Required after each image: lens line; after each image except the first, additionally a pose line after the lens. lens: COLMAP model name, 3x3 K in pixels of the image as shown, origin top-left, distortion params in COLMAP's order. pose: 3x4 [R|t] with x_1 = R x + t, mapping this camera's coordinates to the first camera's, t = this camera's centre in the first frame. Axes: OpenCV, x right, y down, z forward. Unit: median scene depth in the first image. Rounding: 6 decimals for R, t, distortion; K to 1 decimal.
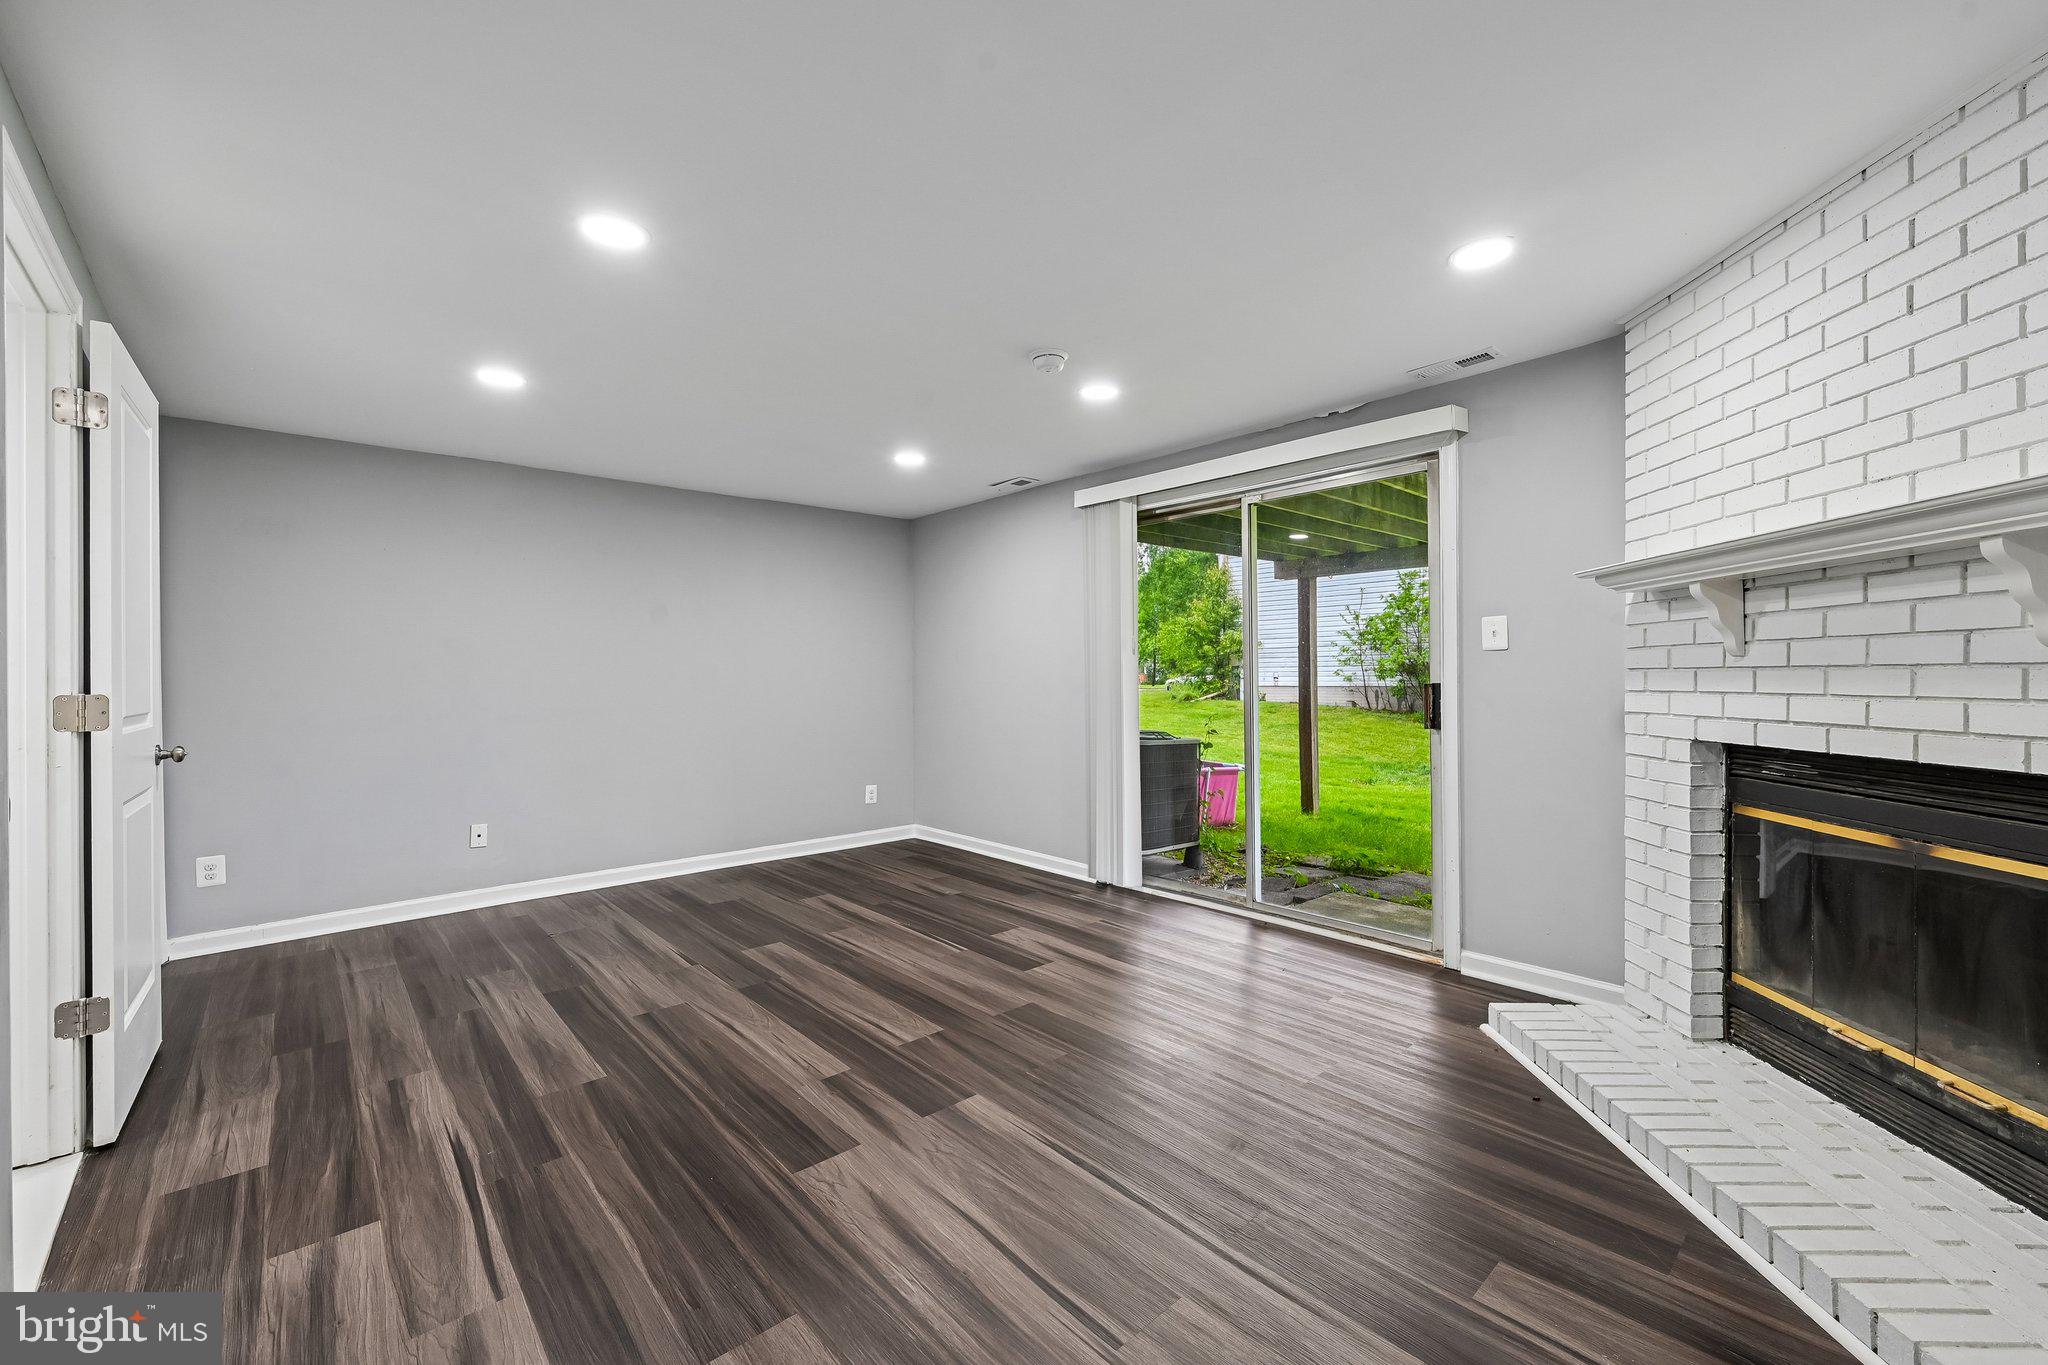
lens RADIAL K [[823.3, 0, 1041.3], [0, 823.3, 673.5], [0, 0, 1]] dist [-0.001729, -0.005662]
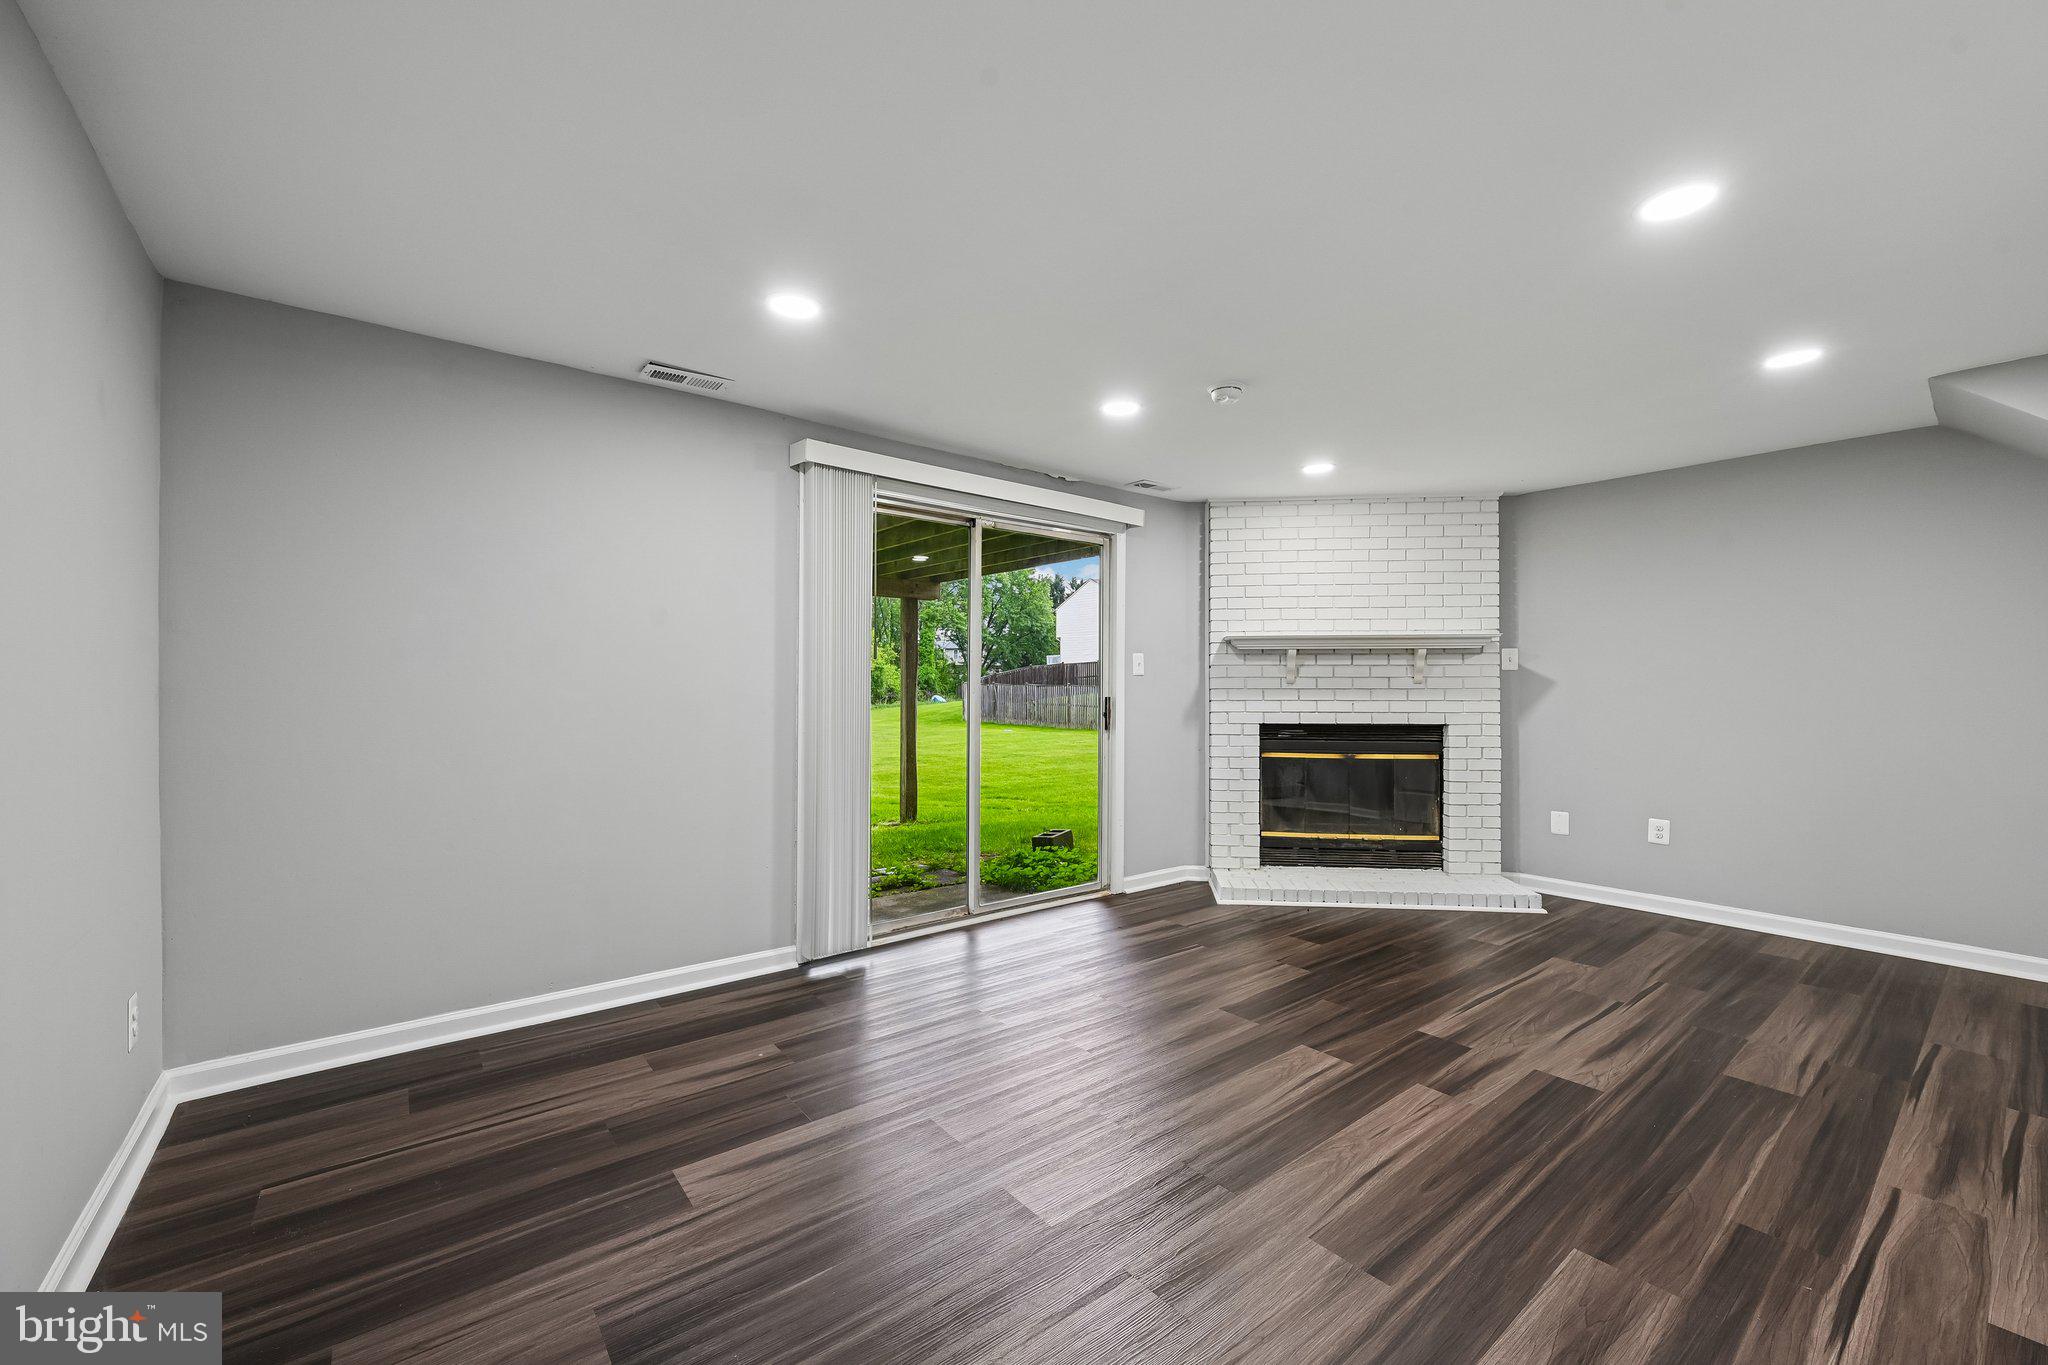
lens RADIAL K [[805.8, 0, 1033.2], [0, 805.8, 691.0], [0, 0, 1]] dist [-0.001885, -0.000013]
pose [[0.067287, 0.004235, 0.997725, -1.309374], [-0.005877, 0.999975, -0.003849, 0.010724], [-0.997716, -0.005605, 0.067310, 1.480606]]
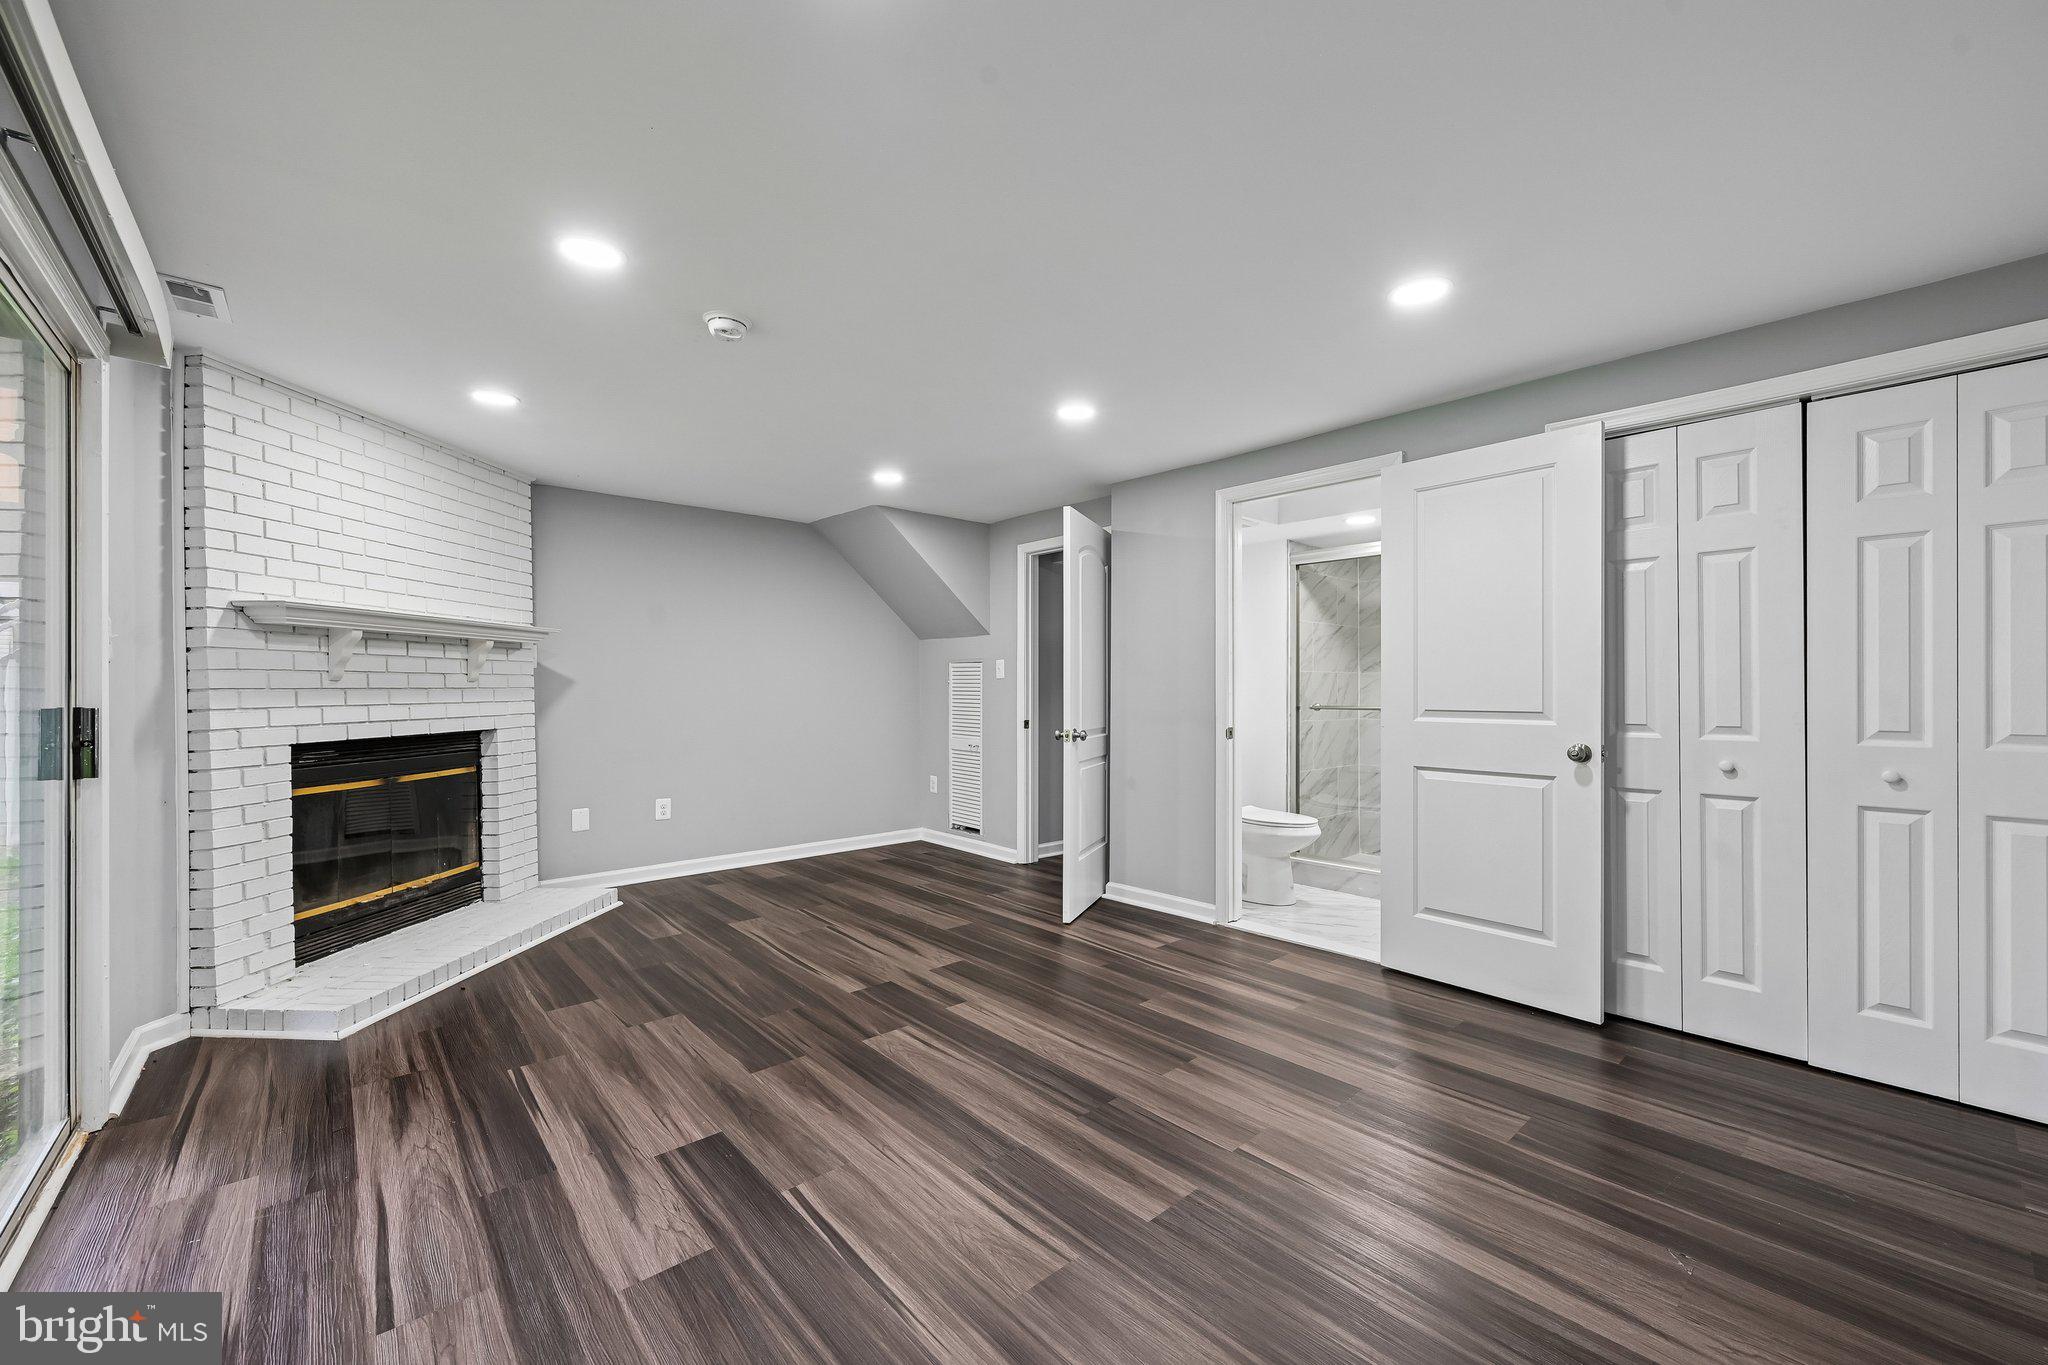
lens RADIAL K [[805.8, 0, 1033.2], [0, 805.8, 691.0], [0, 0, 1]] dist [-0.001885, -0.000013]
pose [[-0.999868, 0.008794, 0.013641, -0.404178], [0.008793, 0.999961, -0.000159, 0.008080], [-0.013642, -0.000040, -0.999907, 2.323471]]
